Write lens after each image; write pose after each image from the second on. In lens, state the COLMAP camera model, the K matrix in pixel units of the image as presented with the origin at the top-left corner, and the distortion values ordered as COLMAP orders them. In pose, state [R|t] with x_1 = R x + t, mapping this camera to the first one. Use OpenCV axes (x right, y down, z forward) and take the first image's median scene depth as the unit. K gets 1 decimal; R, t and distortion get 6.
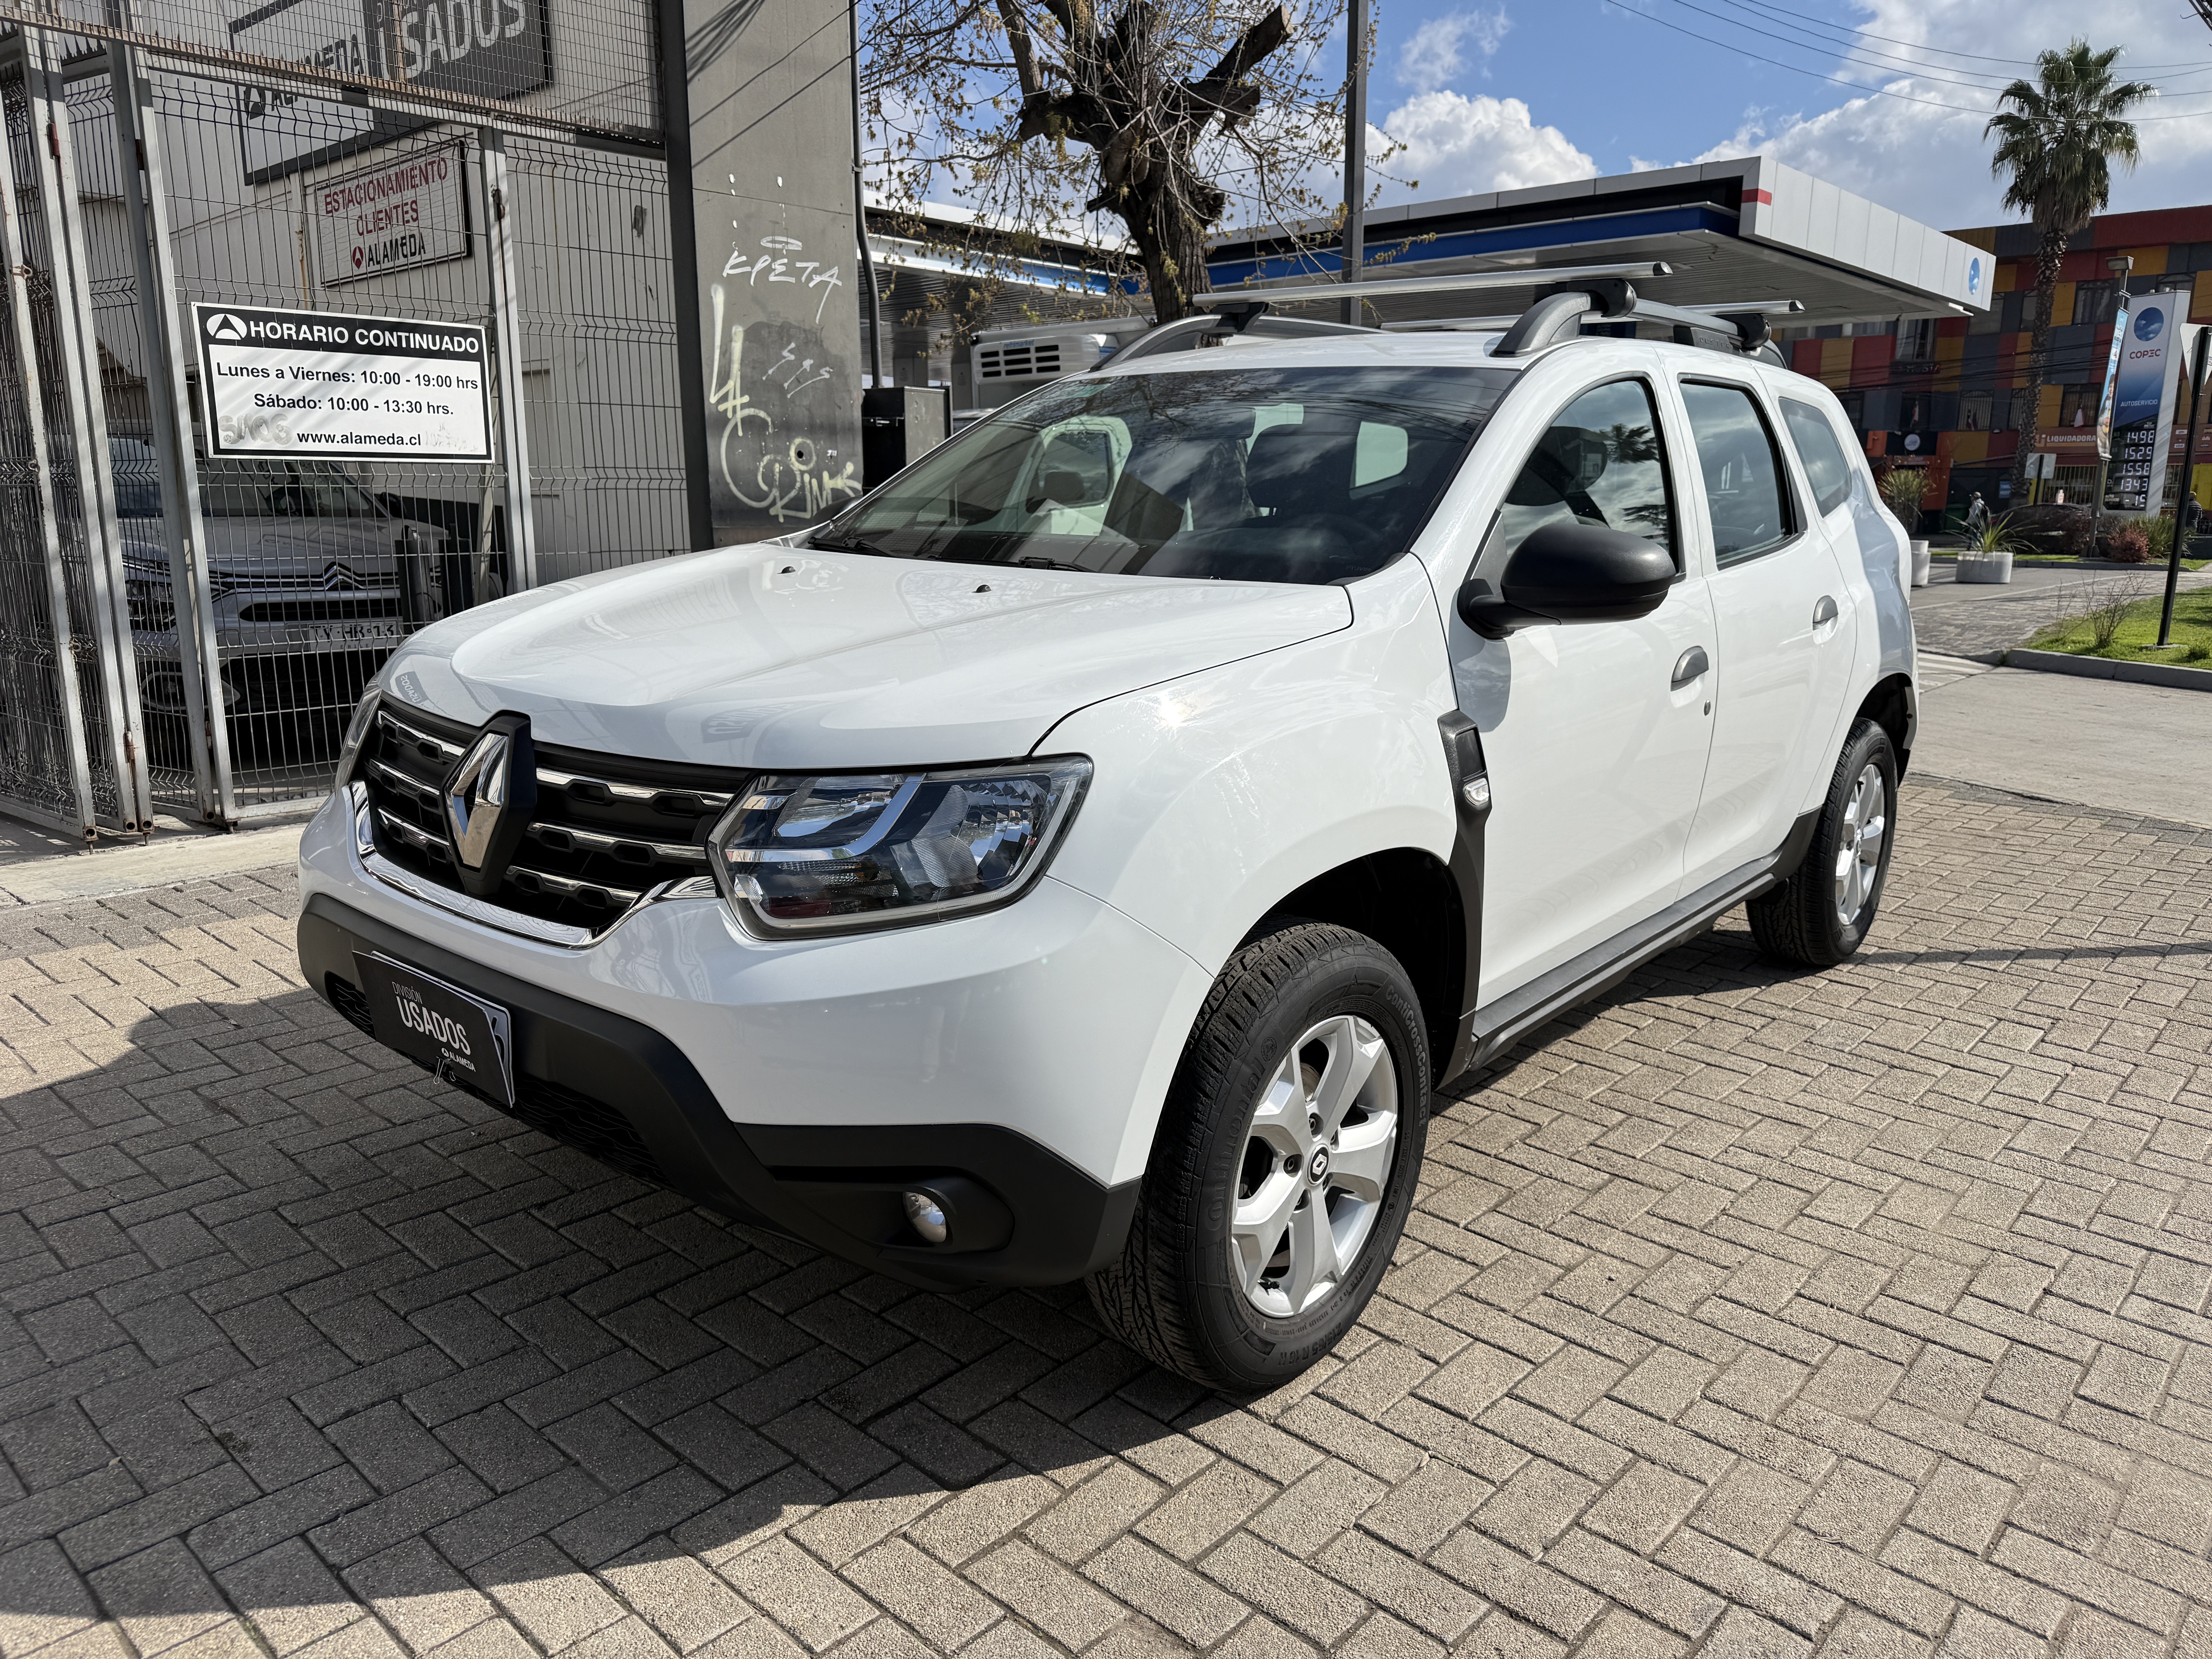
lens RADIAL K [[1568.3, 0, 1112.5], [0, 1568.3, 833.6], [0, 0, 1]] dist [0.015456, -0.019907]
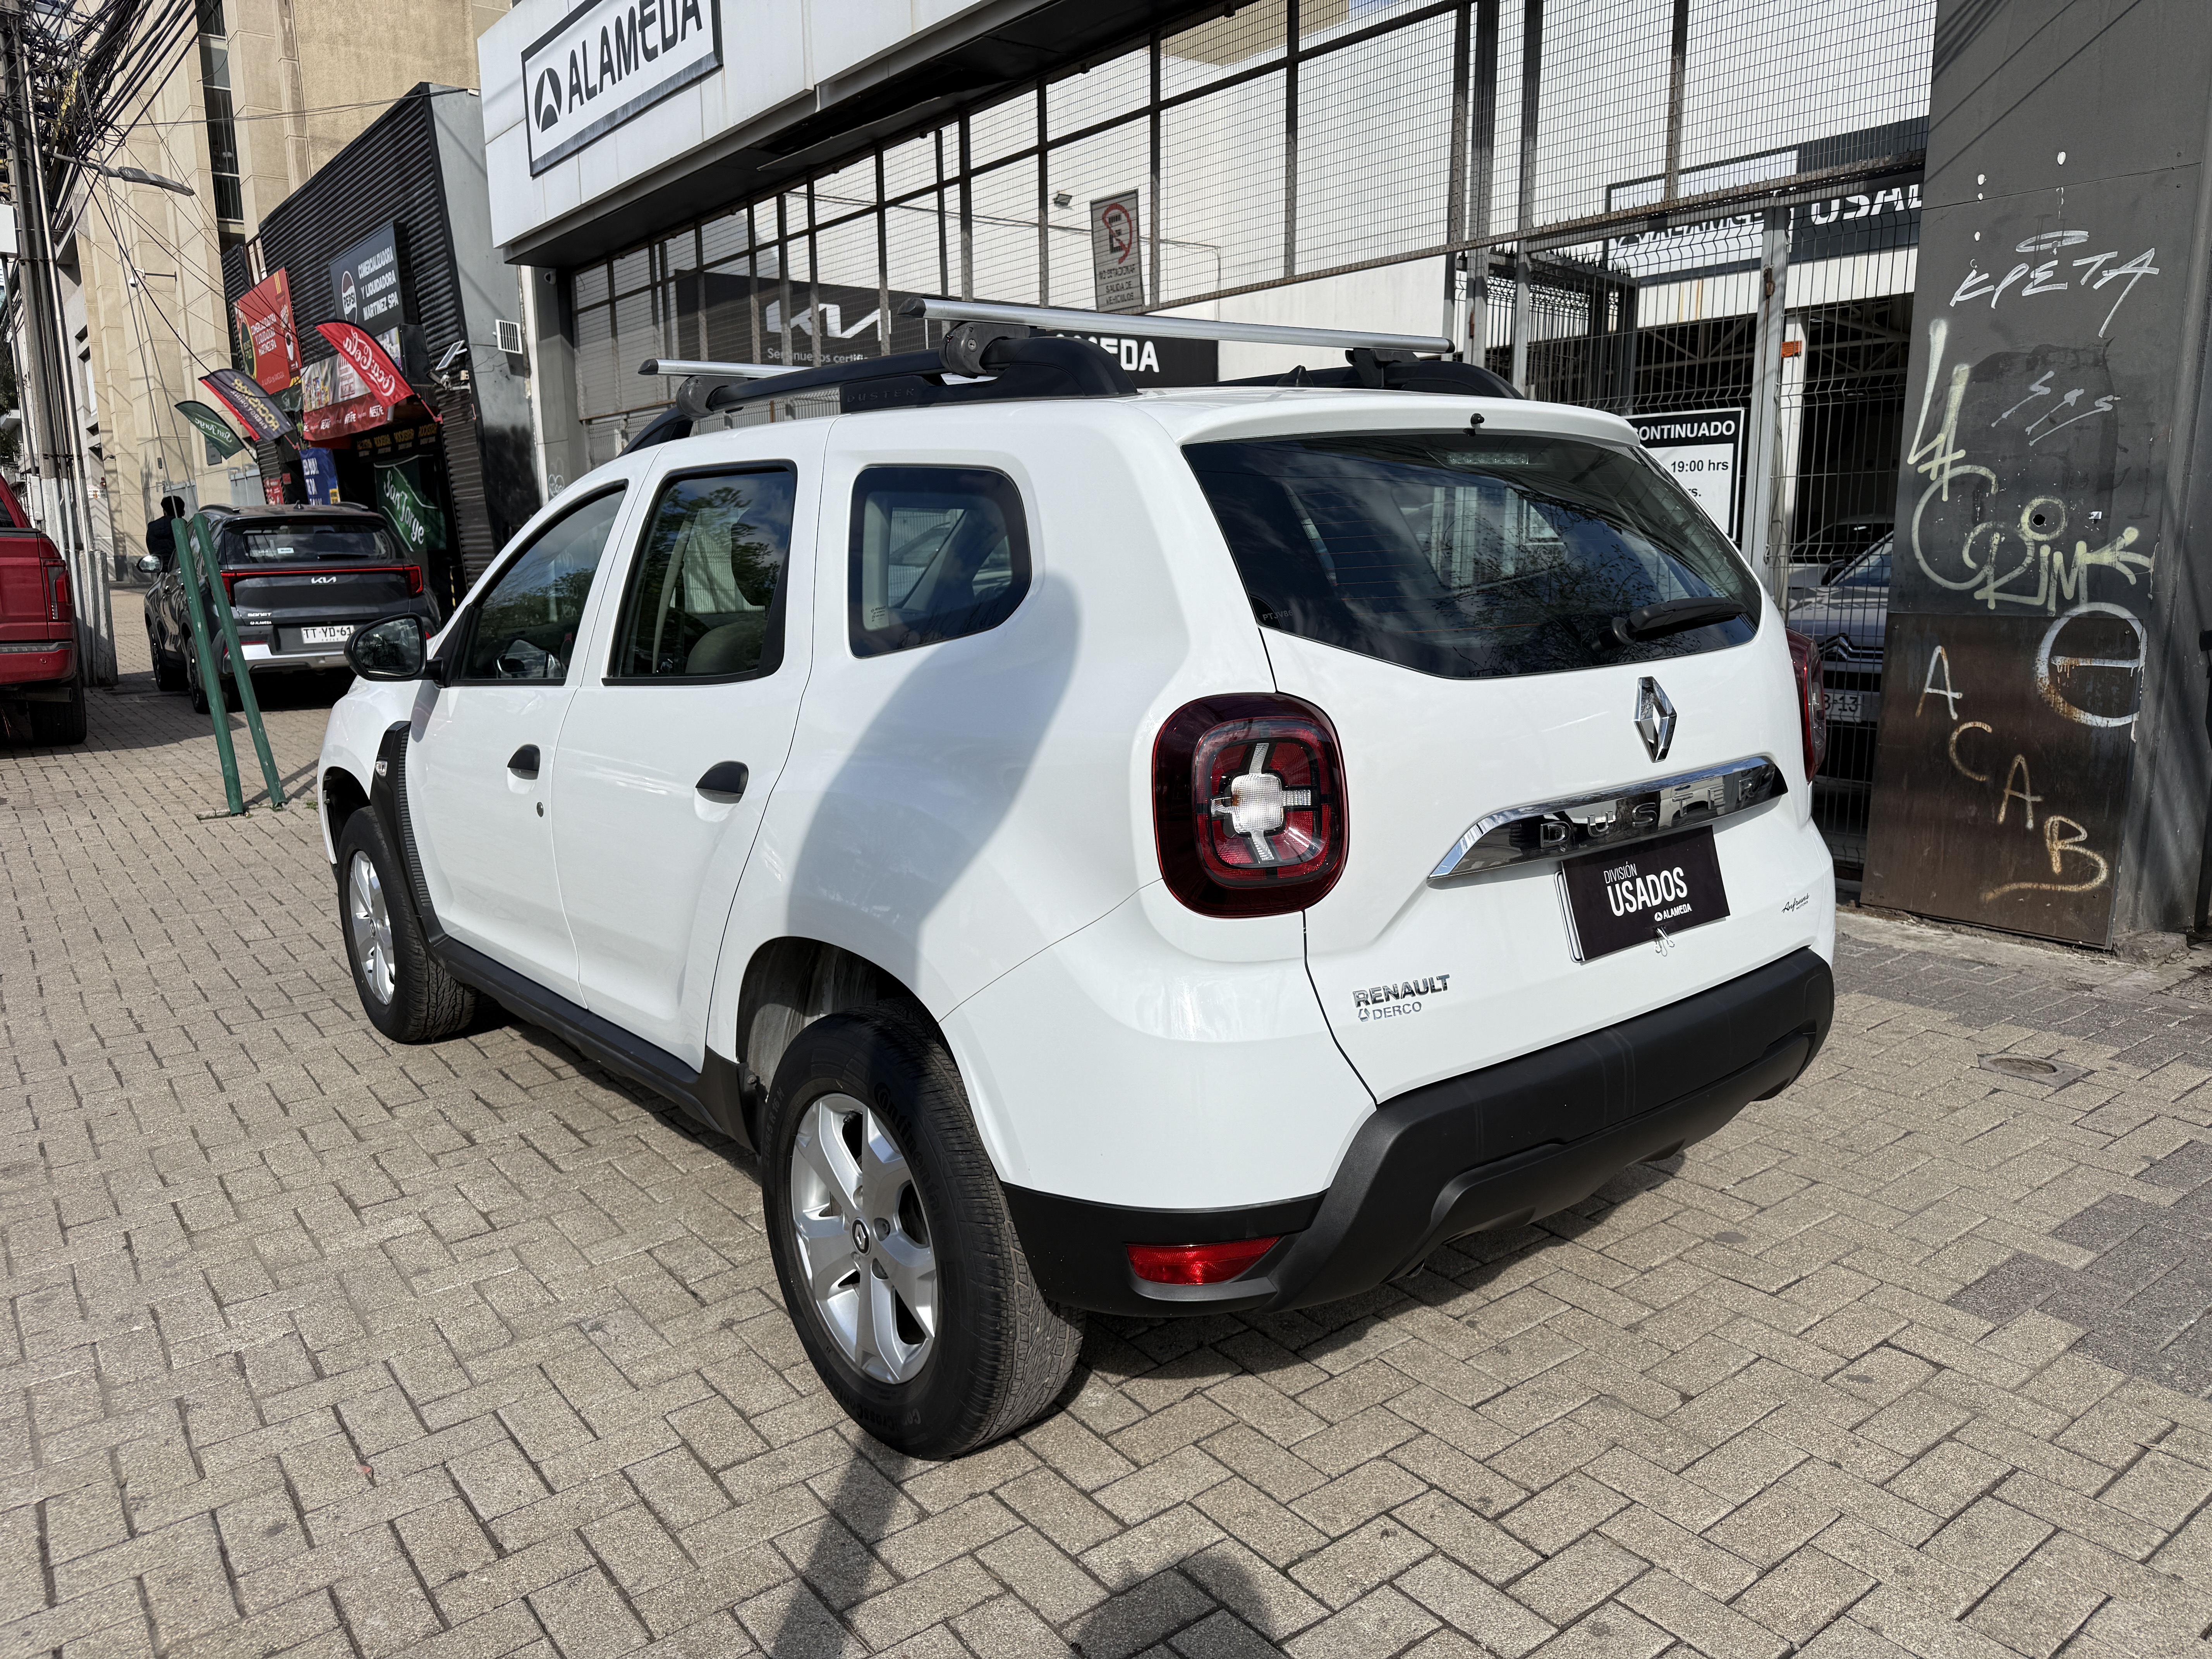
lens RADIAL K [[1568.3, 0, 1096.2], [0, 1568.3, 828.4], [0, 0, 1]] dist [0.015456, -0.019907]
pose [[-0.161358, 0.170162, -0.972115, 0.640740], [-0.198801, 0.959227, 0.200904, -0.168155], [0.966665, 0.225675, -0.120951, 0.716961]]
